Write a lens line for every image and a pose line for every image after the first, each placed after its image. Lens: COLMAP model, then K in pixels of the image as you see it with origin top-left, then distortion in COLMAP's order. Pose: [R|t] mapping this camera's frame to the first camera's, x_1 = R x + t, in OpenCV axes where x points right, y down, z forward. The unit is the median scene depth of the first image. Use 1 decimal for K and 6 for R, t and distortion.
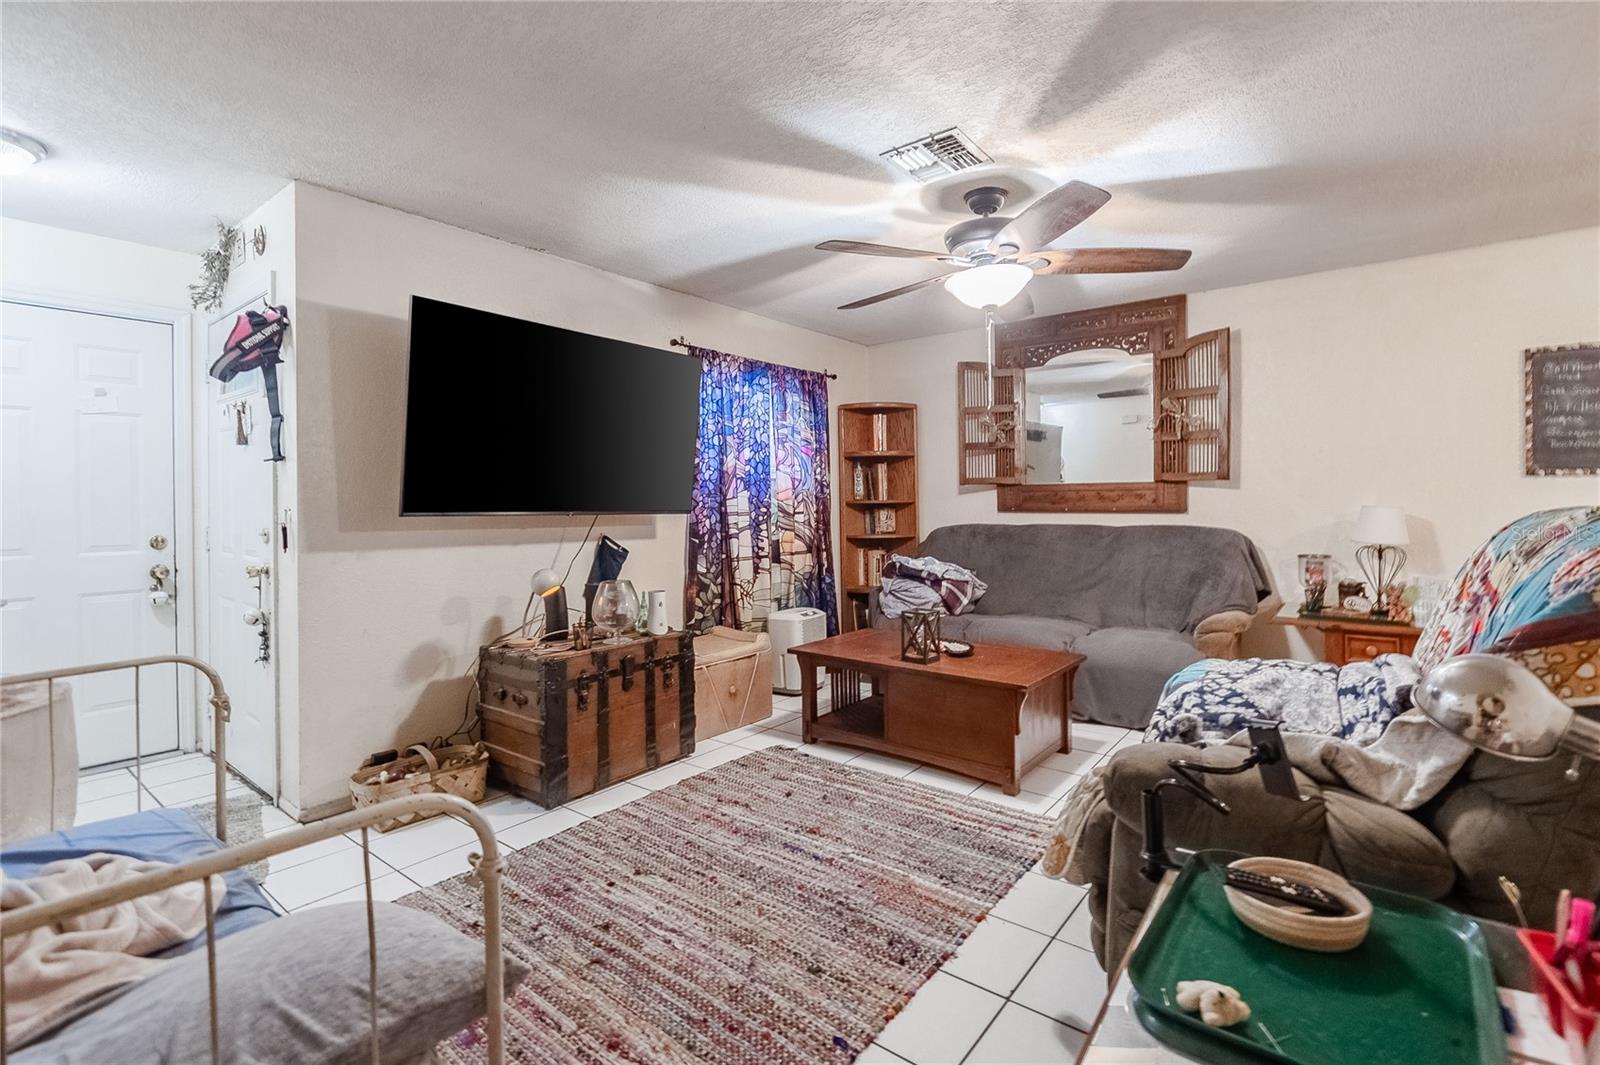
lens RADIAL K [[725.7, 0, 793.6], [0, 725.7, 501.1], [0, 0, 1]] dist [0.003974, -0.007708]
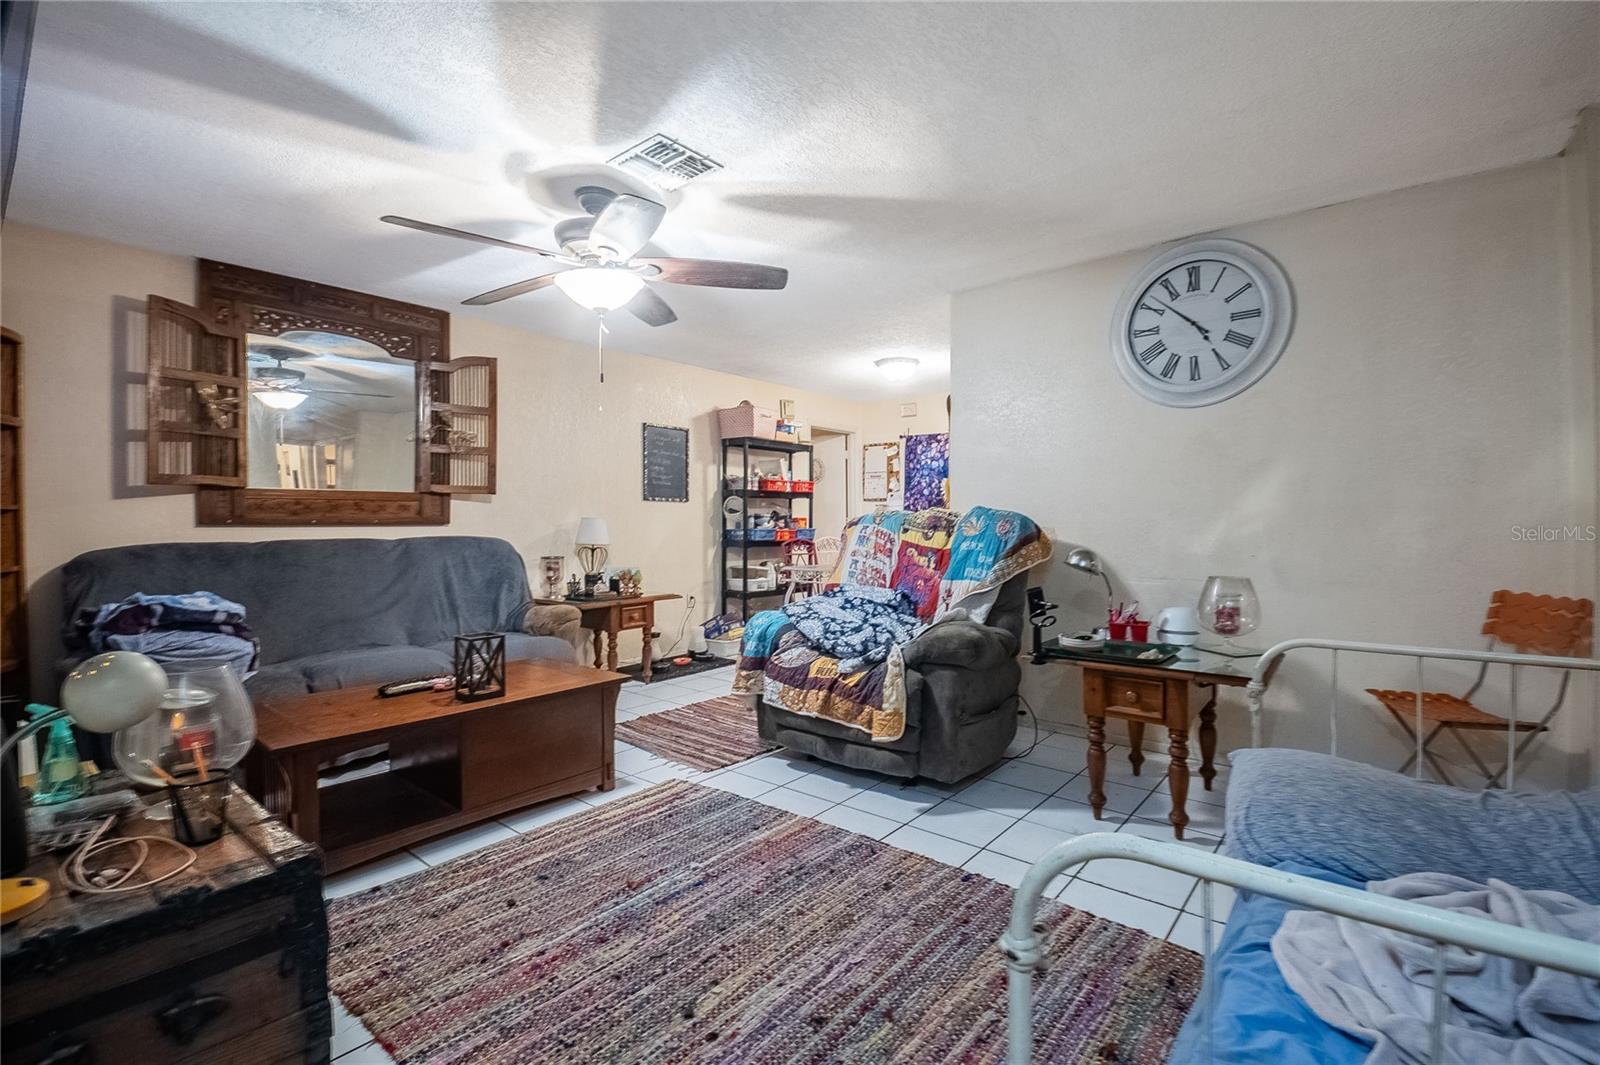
lens RADIAL K [[725.7, 0, 833.9], [0, 725.7, 522.6], [0, 0, 1]] dist [0.003974, -0.007708]
pose [[-0.013055, 0.007728, 0.999885, -0.682328], [0.005835, 0.999954, -0.007652, 0.033730], [-0.999898, 0.005734, -0.013099, 0.644040]]
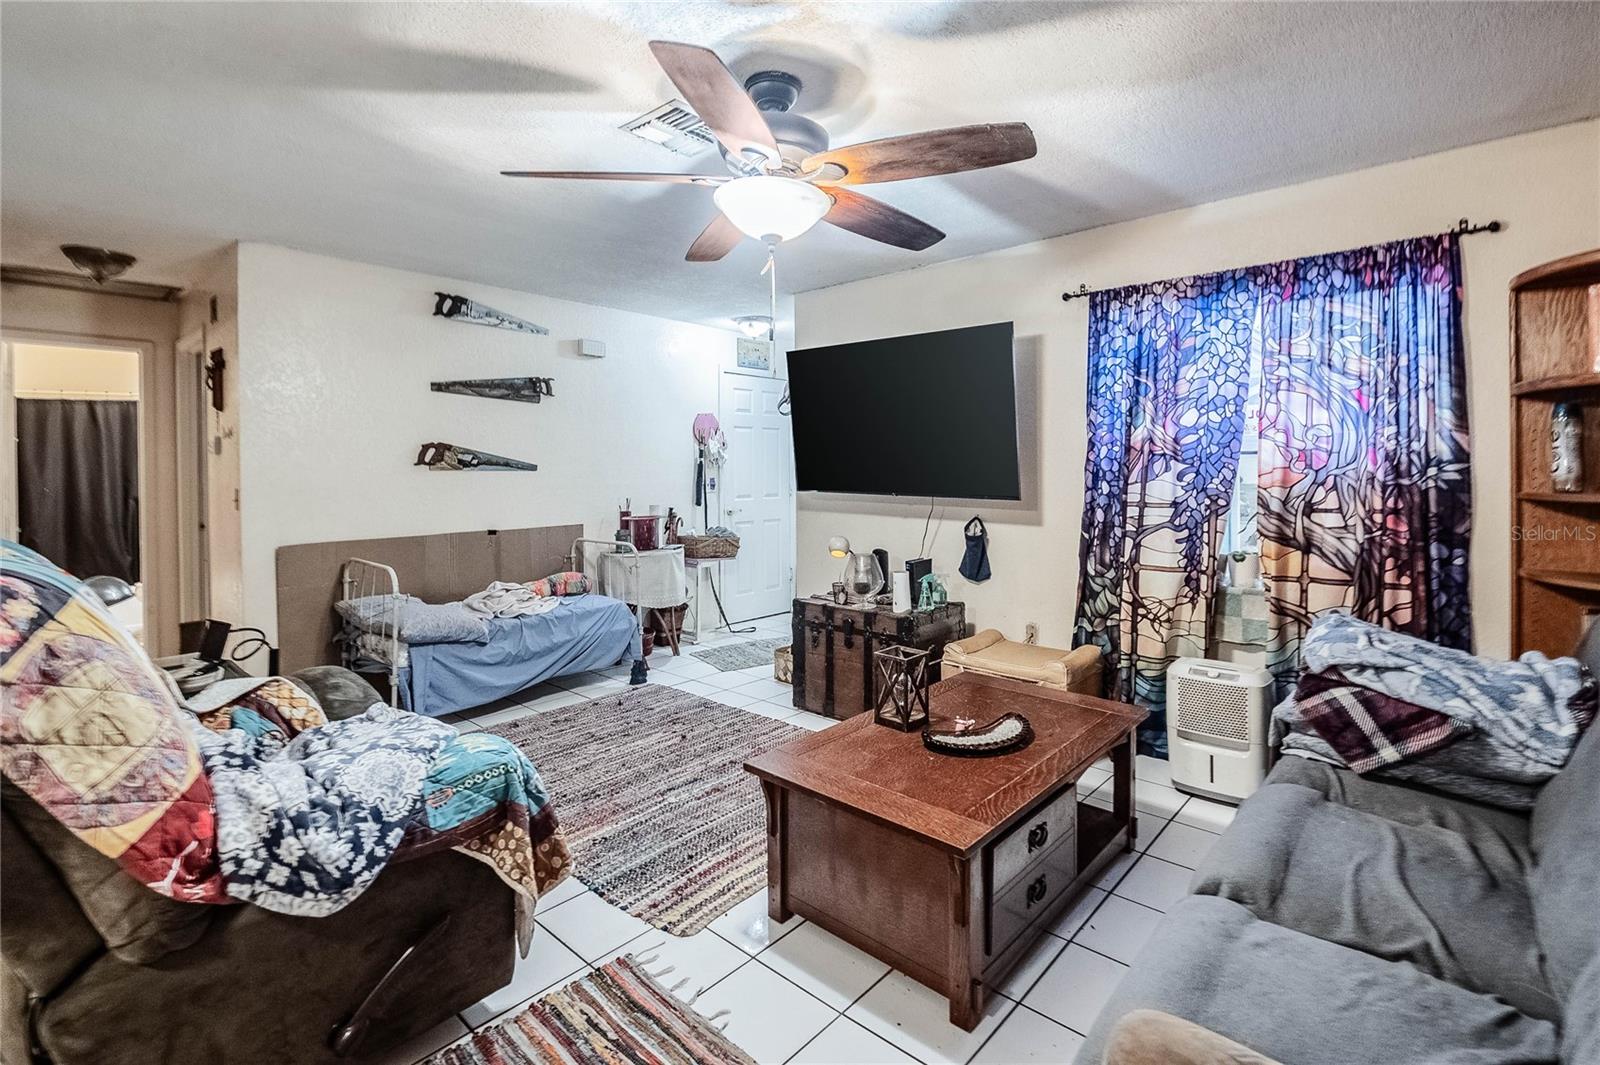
lens RADIAL K [[725.7, 0, 813.6], [0, 725.7, 472.8], [0, 0, 1]] dist [0.003974, -0.007708]
pose [[-0.049109, 0.015218, -0.998678, 0.932184], [0.007837, 0.999859, 0.014851, -0.038401], [0.998763, -0.007097, -0.049221, 0.997929]]
